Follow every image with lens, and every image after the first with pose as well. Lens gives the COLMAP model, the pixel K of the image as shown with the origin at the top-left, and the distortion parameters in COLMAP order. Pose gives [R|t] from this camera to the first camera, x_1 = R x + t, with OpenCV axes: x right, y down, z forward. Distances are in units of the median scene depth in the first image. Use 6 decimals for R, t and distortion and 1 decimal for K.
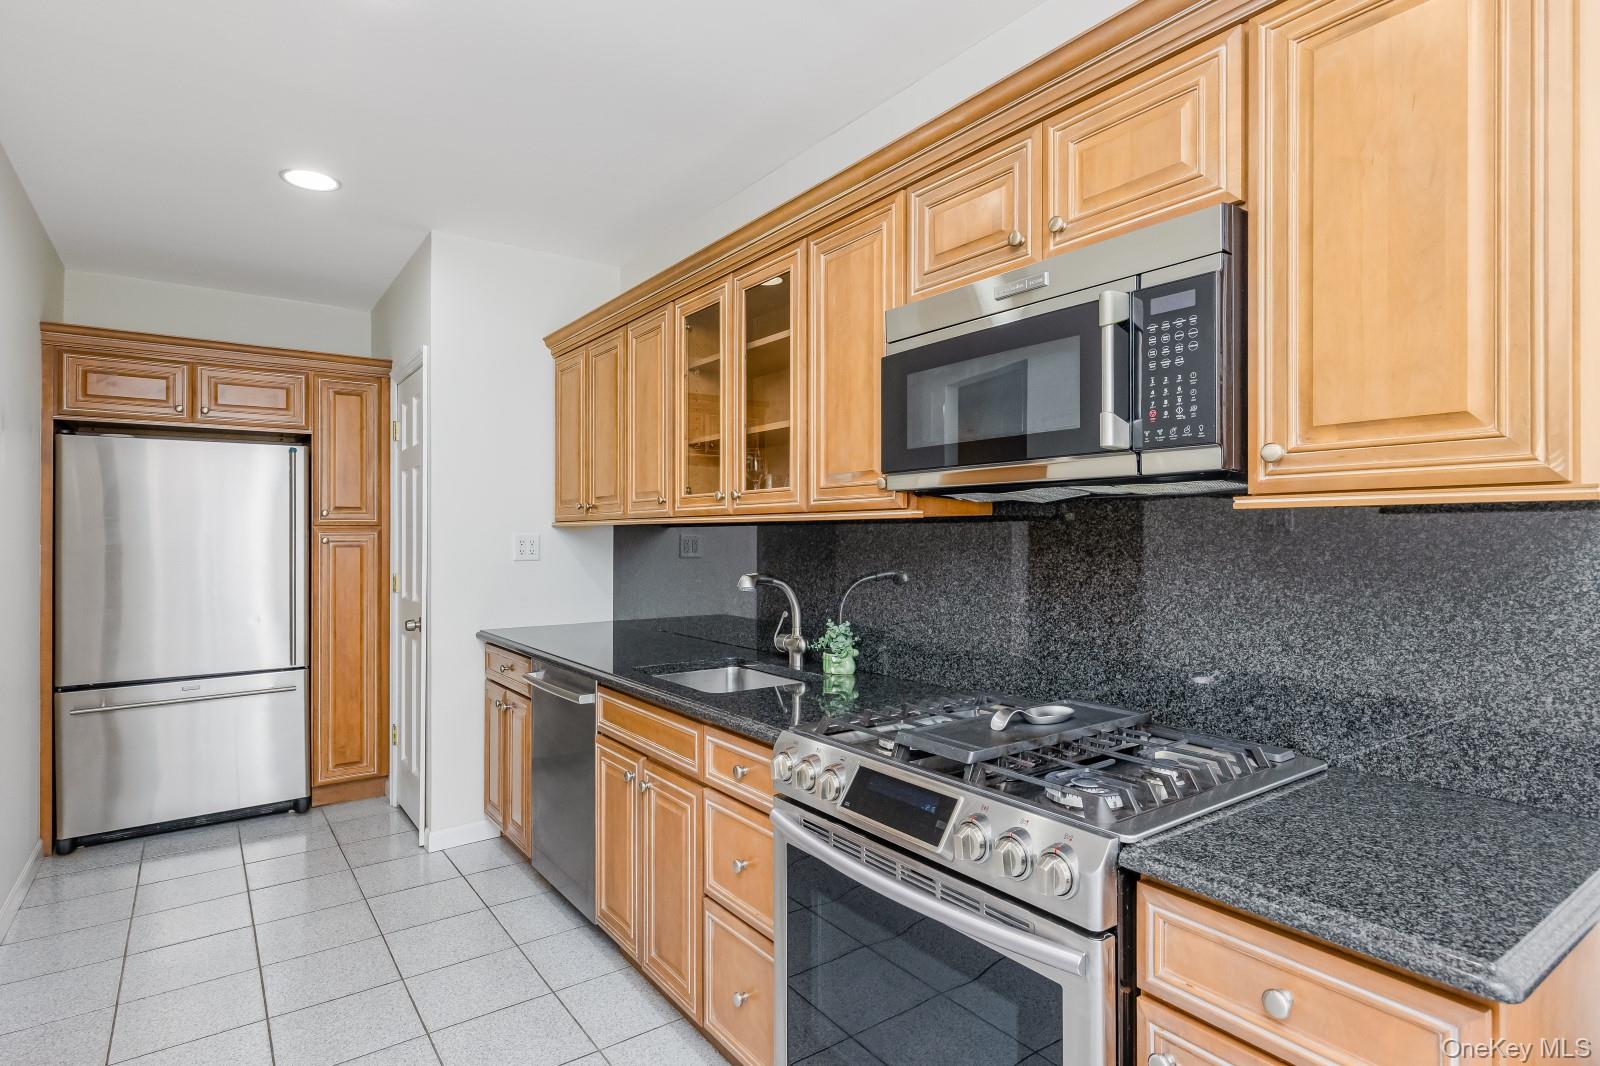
lens RADIAL K [[828.4, 0, 808.2], [0, 828.4, 526.8], [0, 0, 1]] dist [-0.000663, 0.000088]
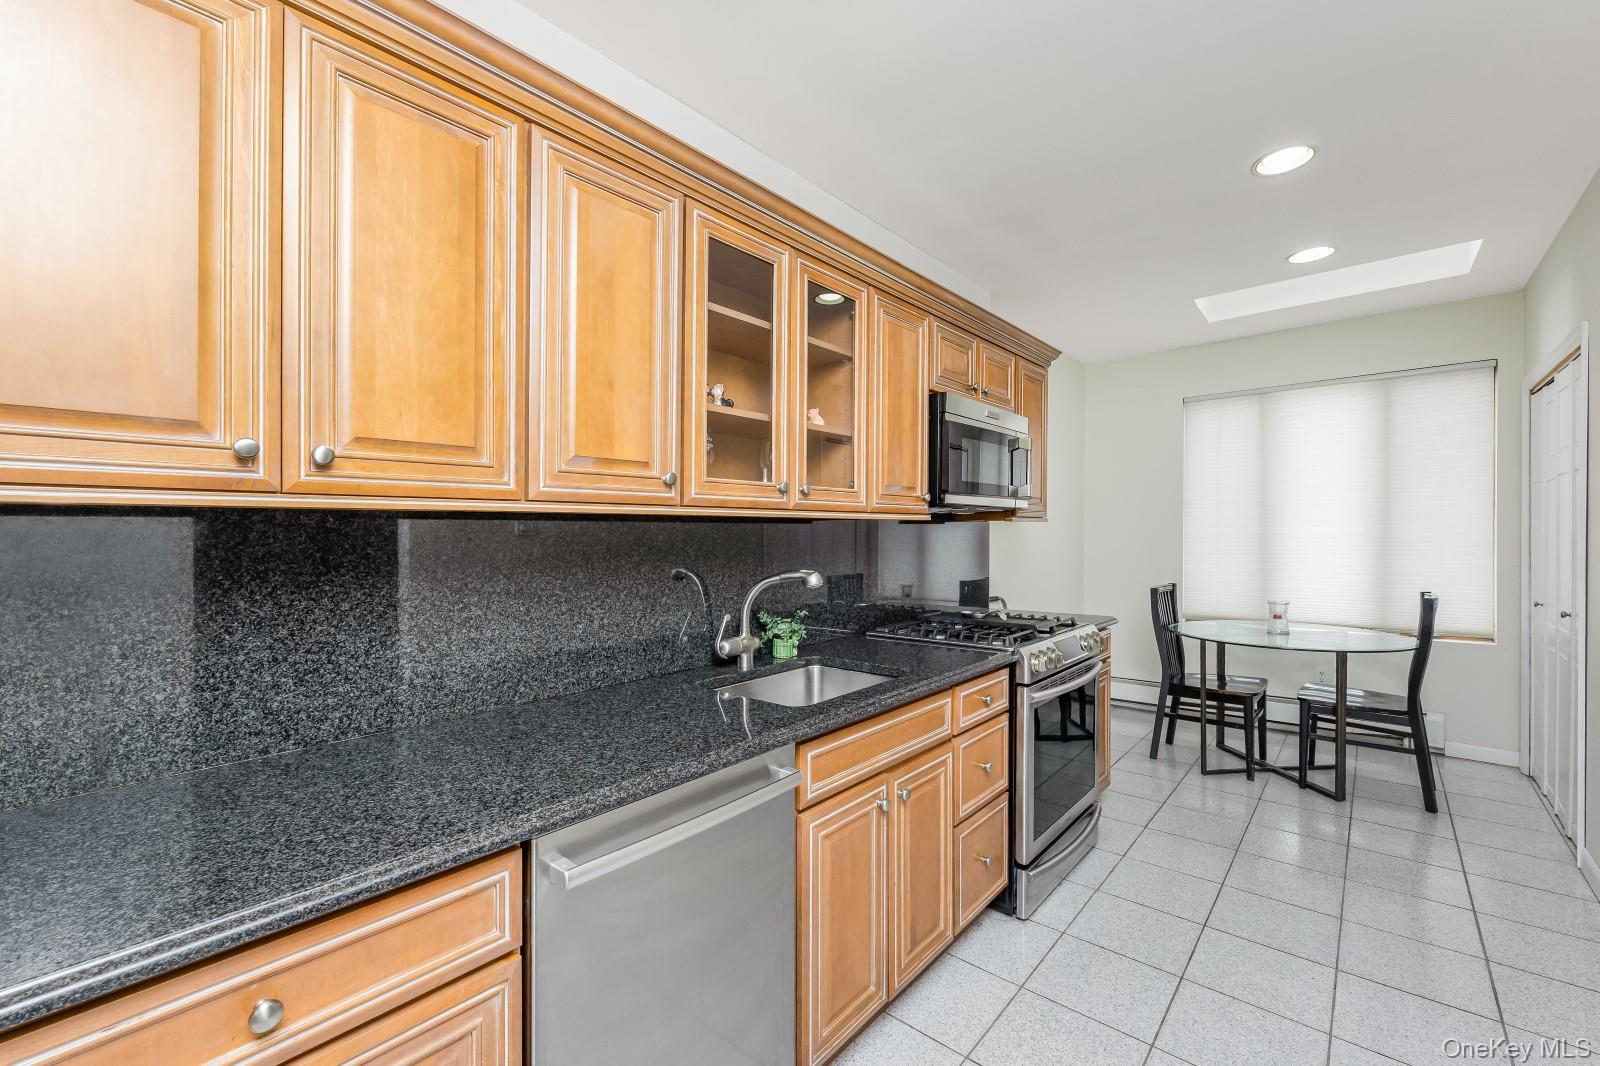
lens RADIAL K [[659.2, 0, 812.3], [0, 659.2, 534.5], [0, 0, 1]] dist [-0.008255, 0.001502]
pose [[-0.234829, -0.005278, 0.972022, -0.792171], [-0.001925, 0.999986, 0.004965, 0.009886], [-0.972035, -0.000705, -0.234835, 1.122695]]
